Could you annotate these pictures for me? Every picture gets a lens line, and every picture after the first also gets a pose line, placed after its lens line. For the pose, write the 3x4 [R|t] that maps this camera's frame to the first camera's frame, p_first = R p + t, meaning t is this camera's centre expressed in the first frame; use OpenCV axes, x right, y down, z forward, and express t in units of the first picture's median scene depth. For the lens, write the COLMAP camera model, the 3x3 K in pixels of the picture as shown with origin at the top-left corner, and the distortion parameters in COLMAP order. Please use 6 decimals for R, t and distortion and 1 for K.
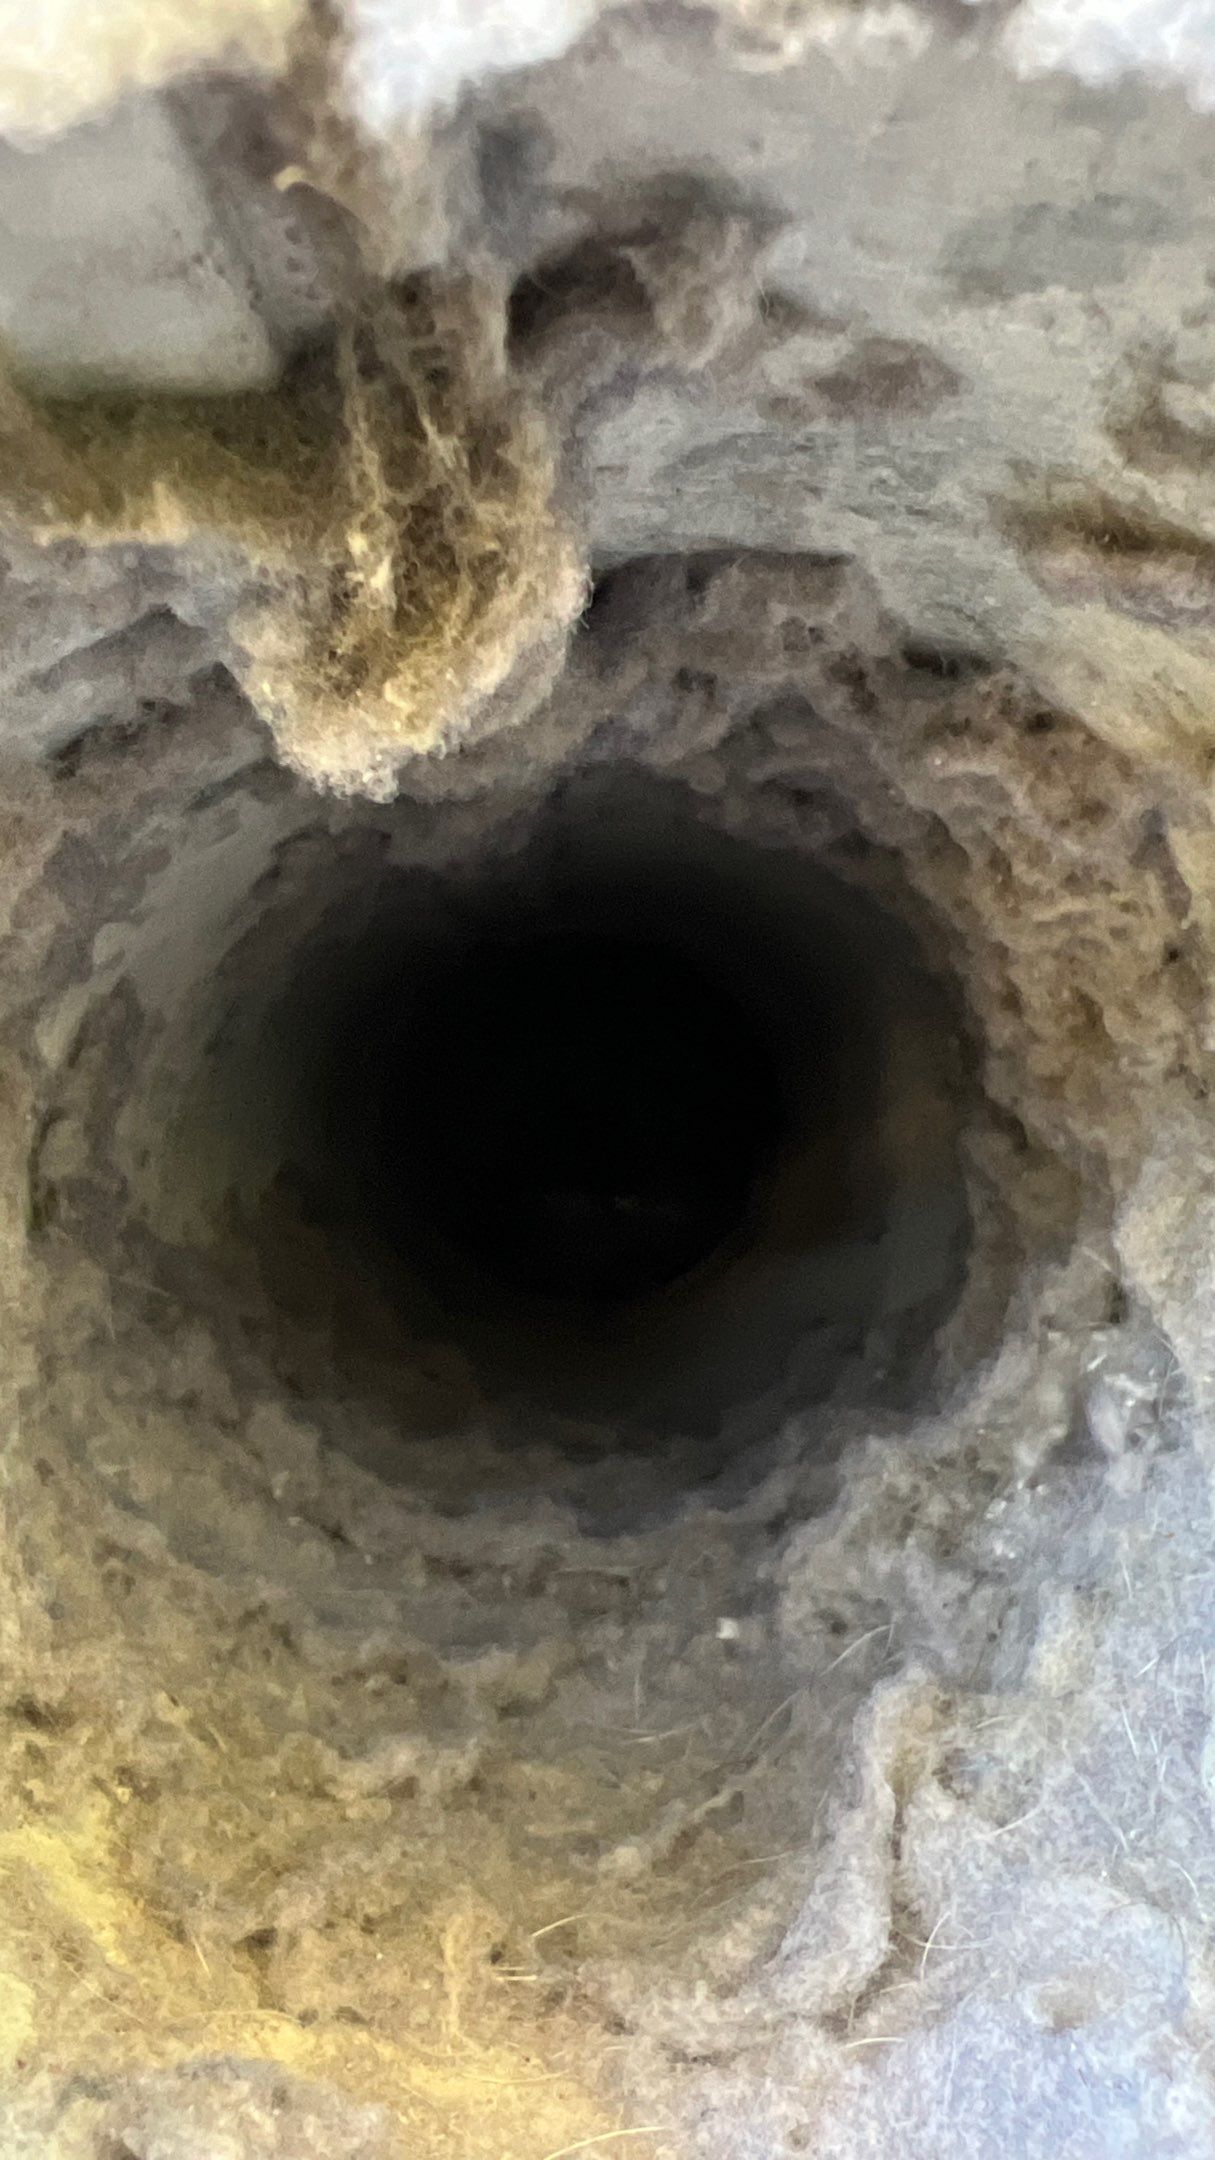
lens RADIAL K [[1688.2, 0, 606.5], [0, 1688.2, 1086.6], [0, 0, 1]] dist [-0.003222, 0.005433]
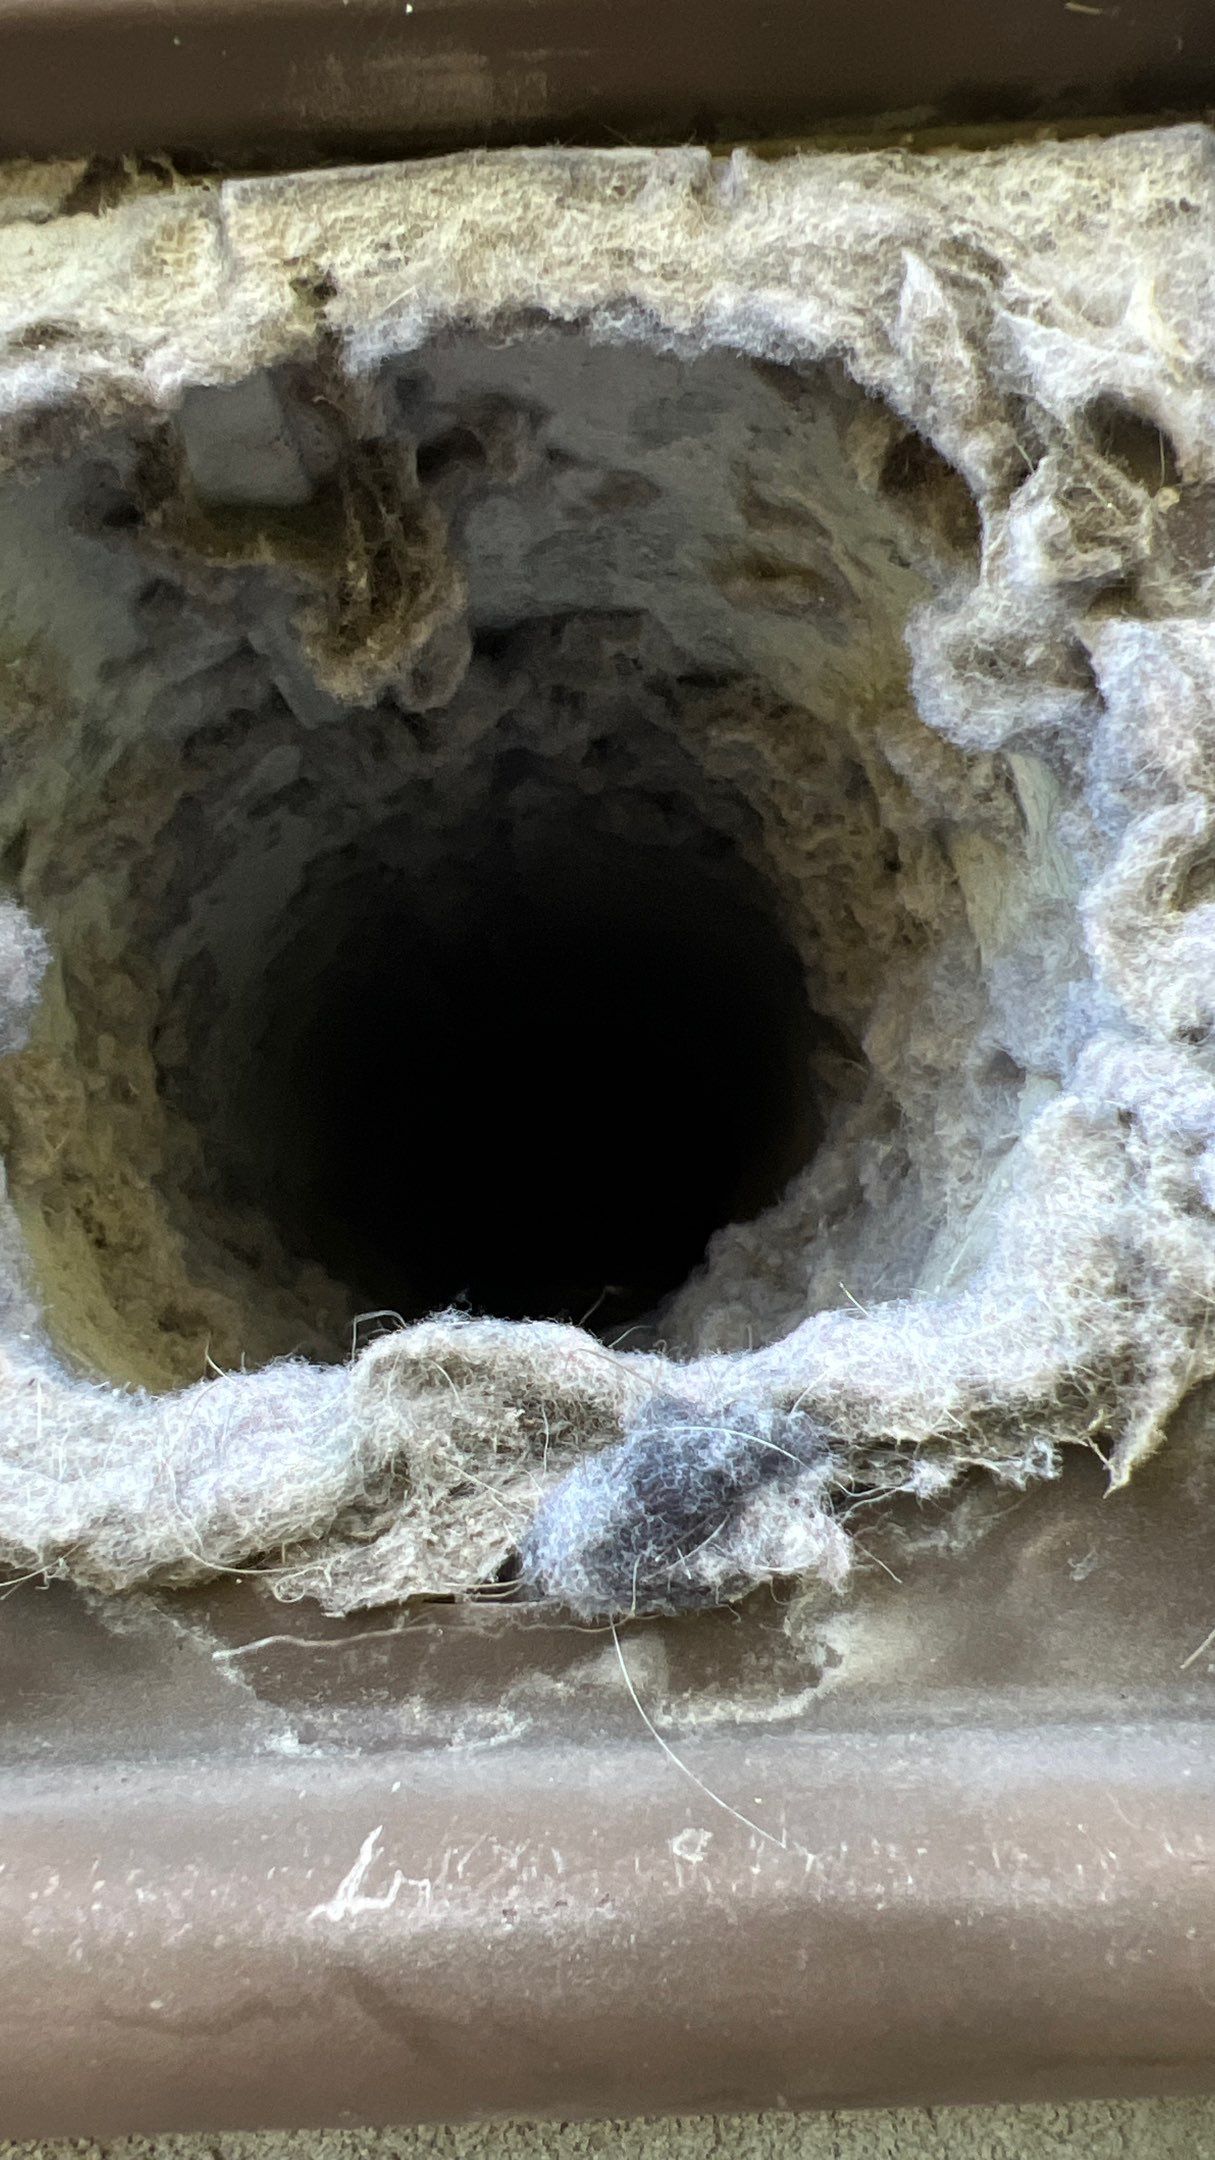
lens RADIAL K [[1688.2, 0, 606.5], [0, 1688.2, 1086.6], [0, 0, 1]] dist [-0.003222, 0.005433]
pose [[0.998694, -0.050547, -0.007452, 0.091888], [0.049240, 0.991098, -0.123690, 0.357197], [0.013638, 0.123162, 0.992293, -0.602479]]
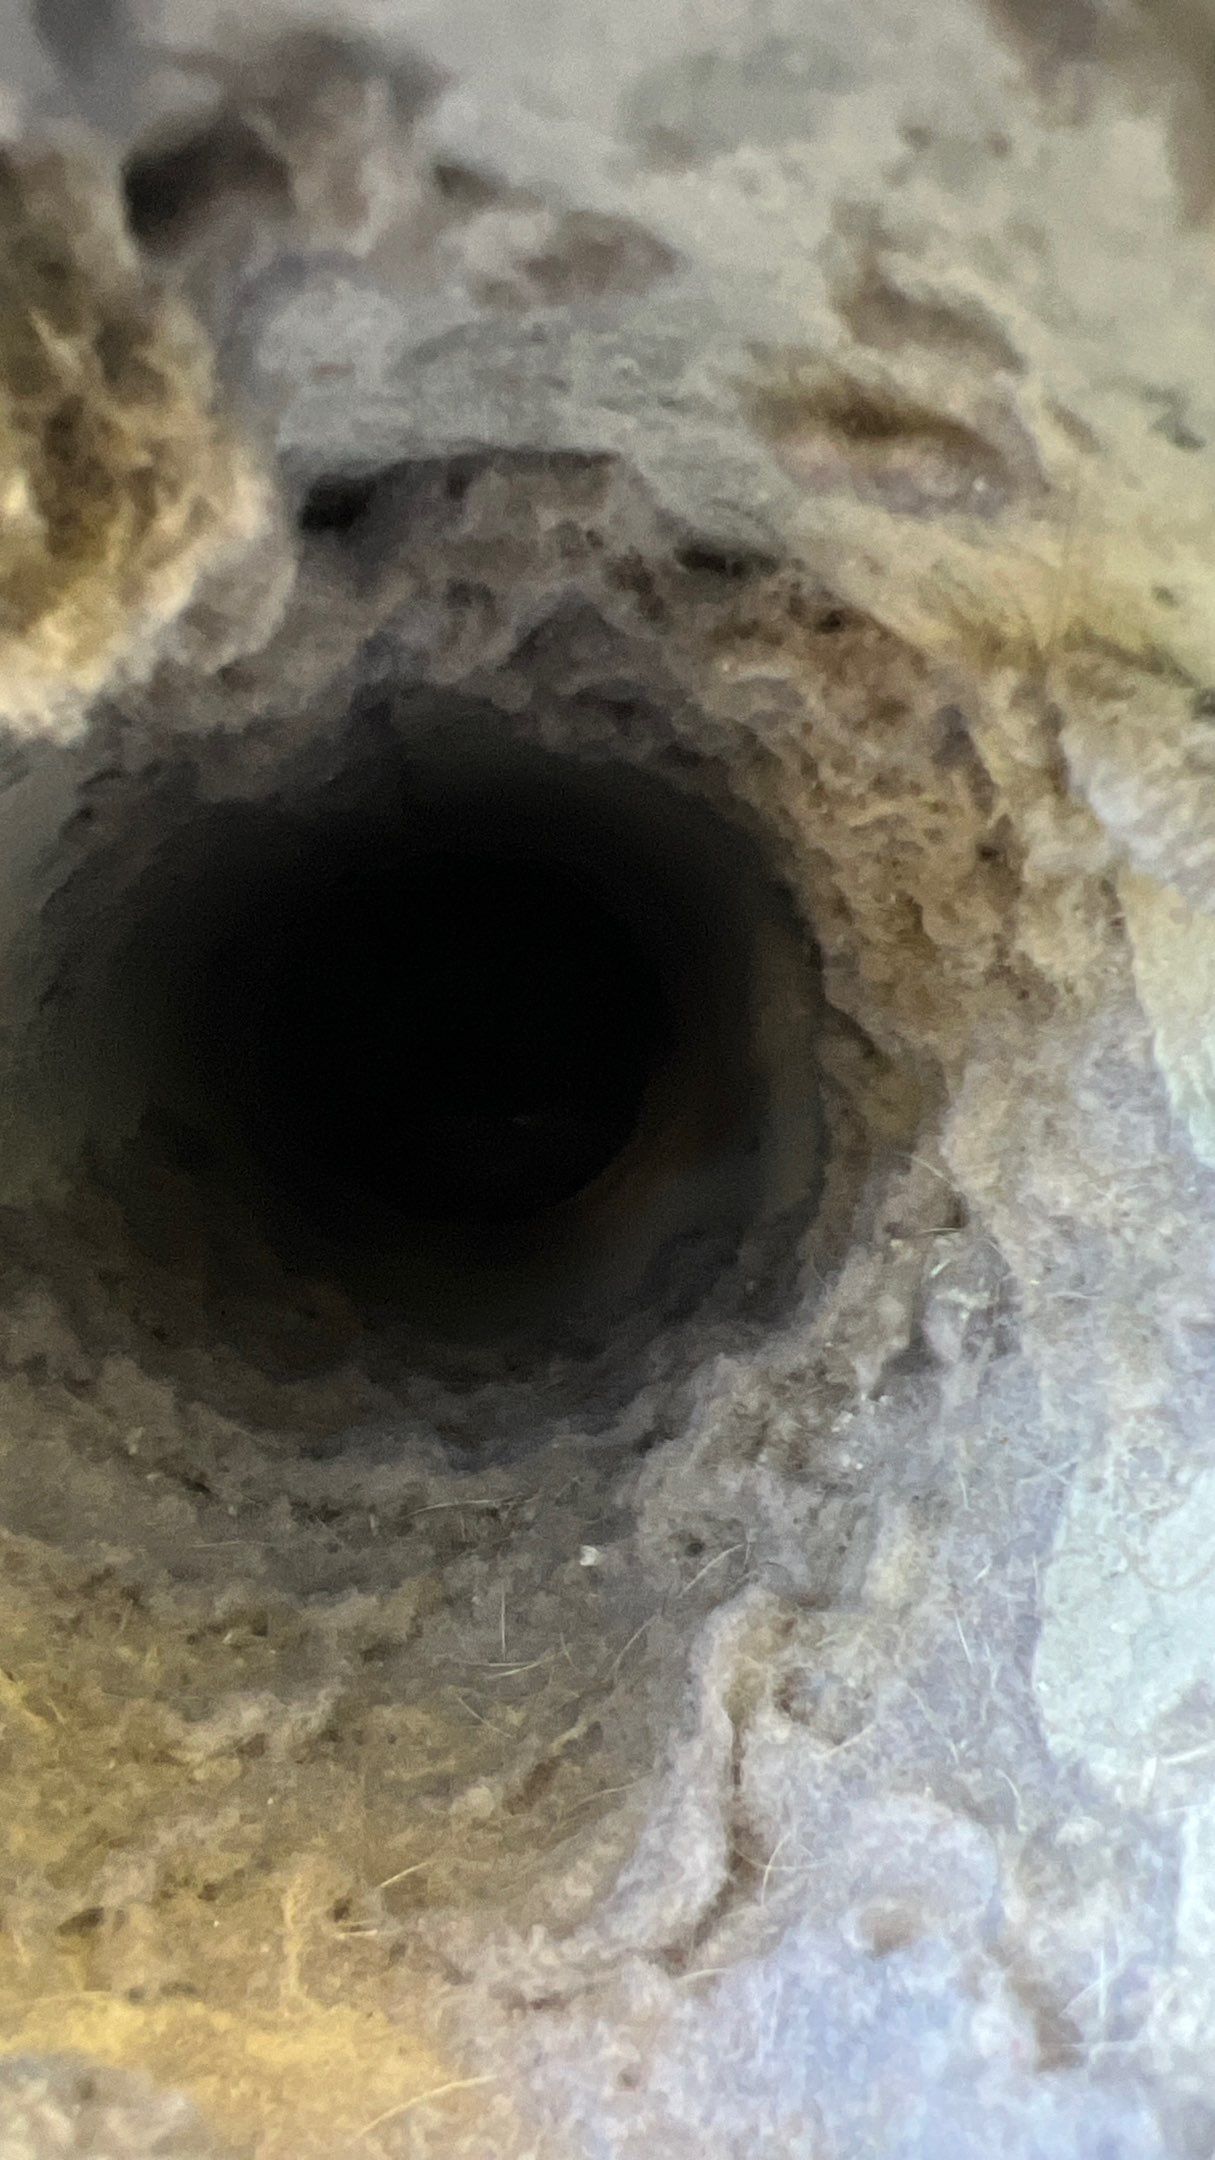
lens RADIAL K [[1671.9, 0, 613.0], [0, 1671.9, 1090.2], [0, 0, 1]] dist [0.002991, -0.006509]
pose [[0.997053, -0.059961, 0.047852, 0.075104], [0.057250, 0.996780, 0.056152, -0.009778], [-0.051065, -0.053247, 0.997275, 0.040967]]
